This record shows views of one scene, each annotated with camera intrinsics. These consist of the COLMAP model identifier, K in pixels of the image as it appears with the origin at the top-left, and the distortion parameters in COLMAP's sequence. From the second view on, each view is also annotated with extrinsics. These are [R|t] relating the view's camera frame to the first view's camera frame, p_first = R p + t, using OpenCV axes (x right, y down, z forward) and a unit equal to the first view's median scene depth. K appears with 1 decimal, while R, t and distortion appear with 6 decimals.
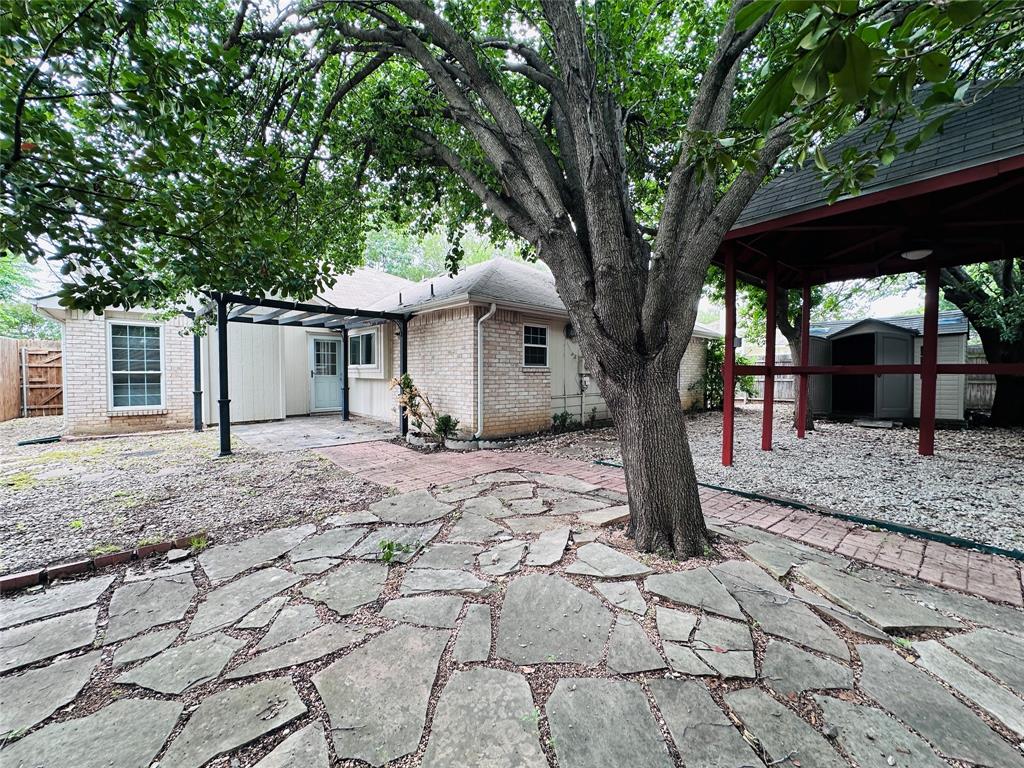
lens RADIAL K [[409.1, 0, 514.1], [0, 409.1, 381.9], [0, 0, 1]] dist [0.000674, -0.000447]
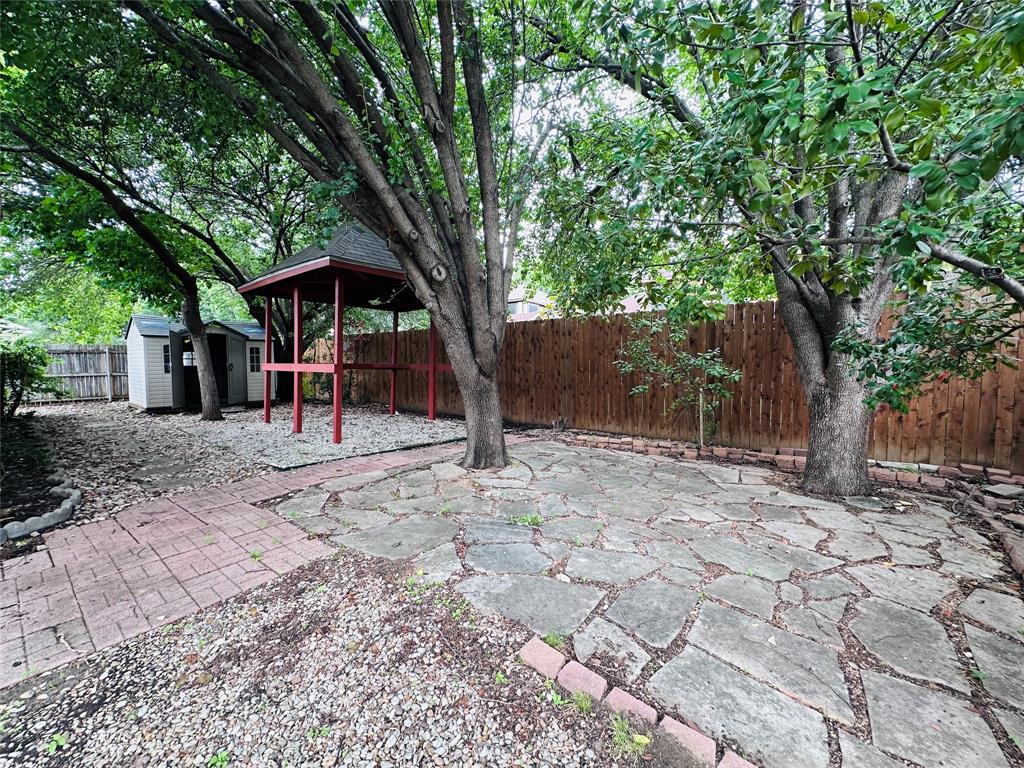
lens RADIAL K [[409.1, 0, 514.6], [0, 409.1, 386.1], [0, 0, 1]] dist [0.000674, -0.000447]
pose [[-0.181166, -0.045578, 0.982396, -0.957418], [0.013052, 0.998726, 0.048743, -0.032141], [-0.983366, 0.021653, -0.180340, 0.804142]]
